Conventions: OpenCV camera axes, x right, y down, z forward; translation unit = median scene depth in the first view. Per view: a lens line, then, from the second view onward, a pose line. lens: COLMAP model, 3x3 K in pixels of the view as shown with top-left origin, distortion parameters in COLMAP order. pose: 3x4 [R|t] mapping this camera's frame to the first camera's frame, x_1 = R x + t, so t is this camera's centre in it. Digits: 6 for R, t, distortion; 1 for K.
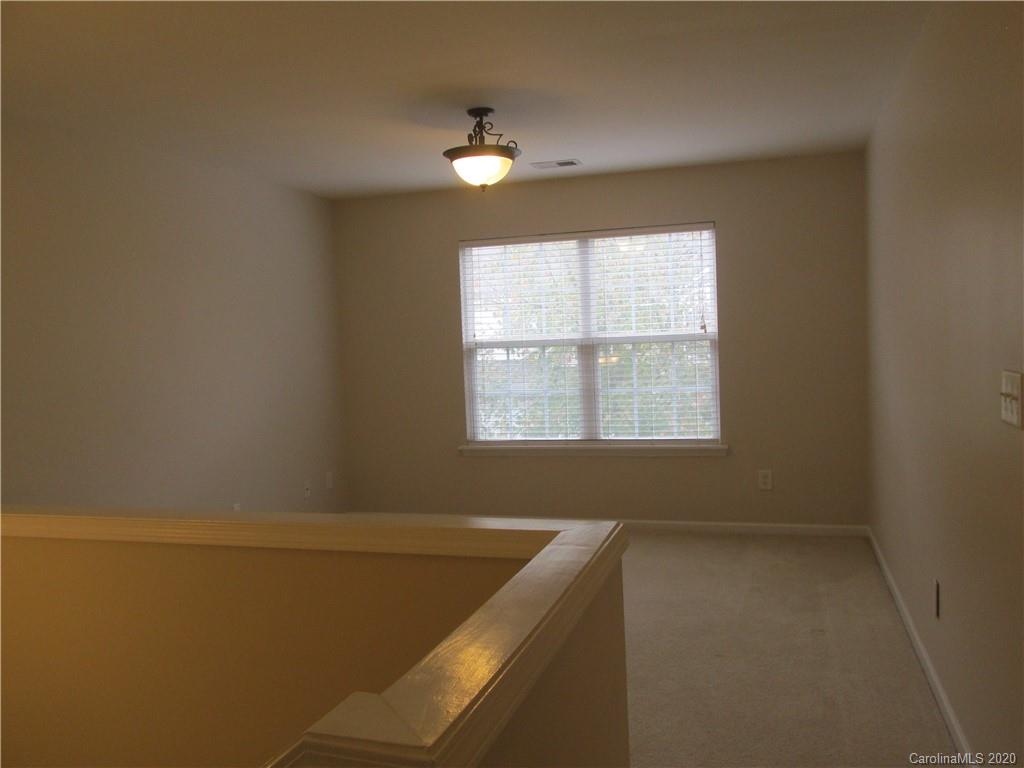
lens RADIAL K [[864.7, 0, 505.9], [0, 864.7, 385.3], [0, 0, 1]] dist [0.000670, -0.016530]
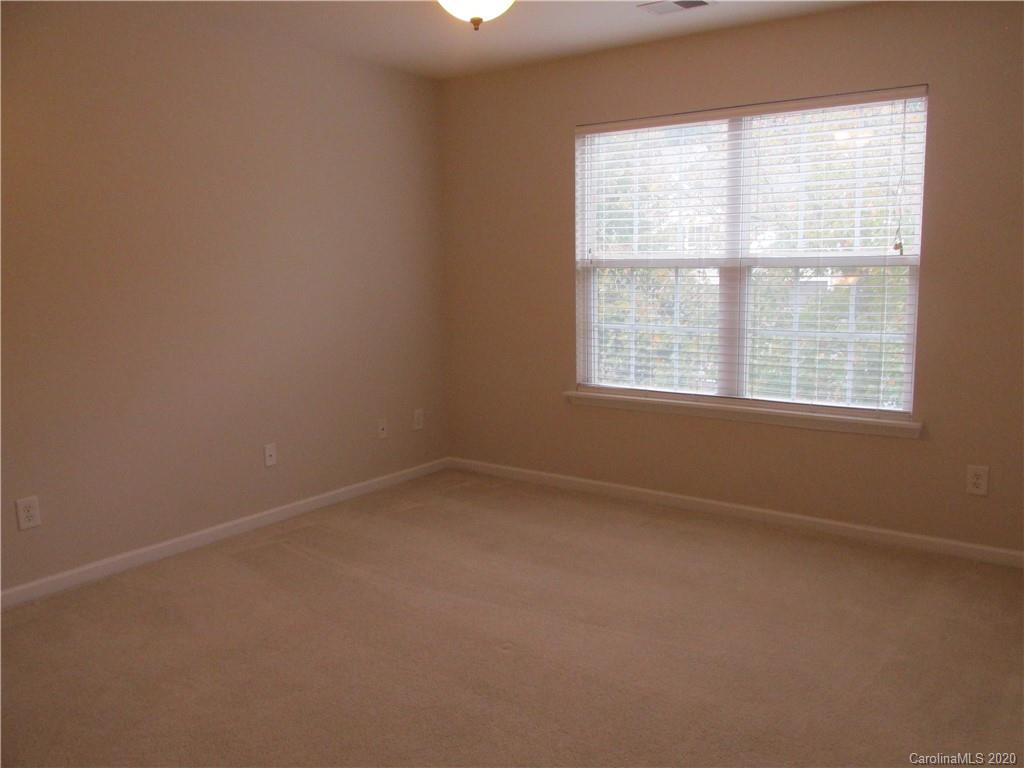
lens RADIAL K [[864.7, 0, 517.6], [0, 864.7, 385.3], [0, 0, 1]] dist [0.000670, -0.016530]
pose [[0.945892, 0.073786, -0.315981, 0.159060], [-0.042498, 0.993585, 0.104799, -0.016727], [0.321687, -0.085700, 0.942960, 0.246818]]
